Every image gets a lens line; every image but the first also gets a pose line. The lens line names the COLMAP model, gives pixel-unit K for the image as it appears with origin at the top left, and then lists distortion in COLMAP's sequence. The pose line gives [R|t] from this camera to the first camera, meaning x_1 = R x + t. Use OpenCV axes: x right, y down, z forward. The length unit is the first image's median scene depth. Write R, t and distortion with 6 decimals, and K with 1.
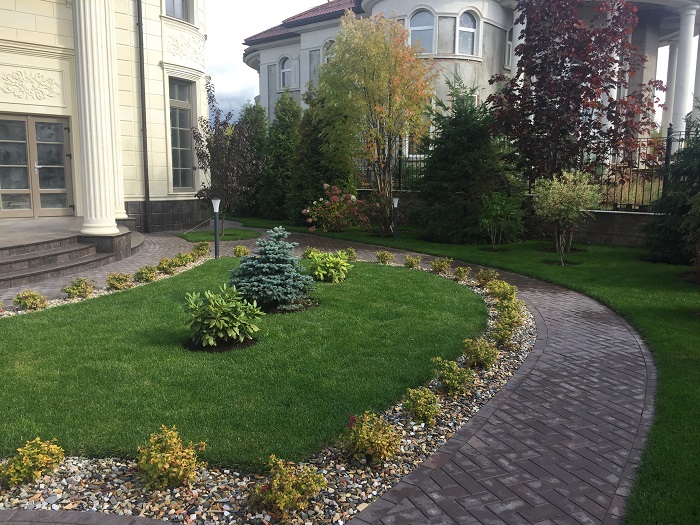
lens RADIAL K [[601.1, 0, 350.0], [0, 601.1, 262.5], [0, 0, 1]] dist [0.116147, -0.169855]
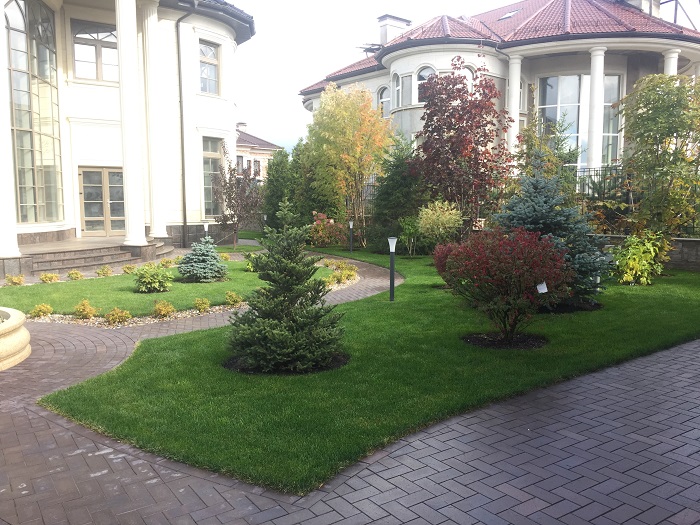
lens RADIAL K [[601.1, 0, 350.0], [0, 601.1, 262.5], [0, 0, 1]] dist [0.116147, -0.169855]
pose [[0.987461, 0.004459, -0.157800, 0.287800], [-0.011388, 0.999009, -0.043032, 0.044461], [0.157452, 0.044290, 0.986533, -0.341090]]
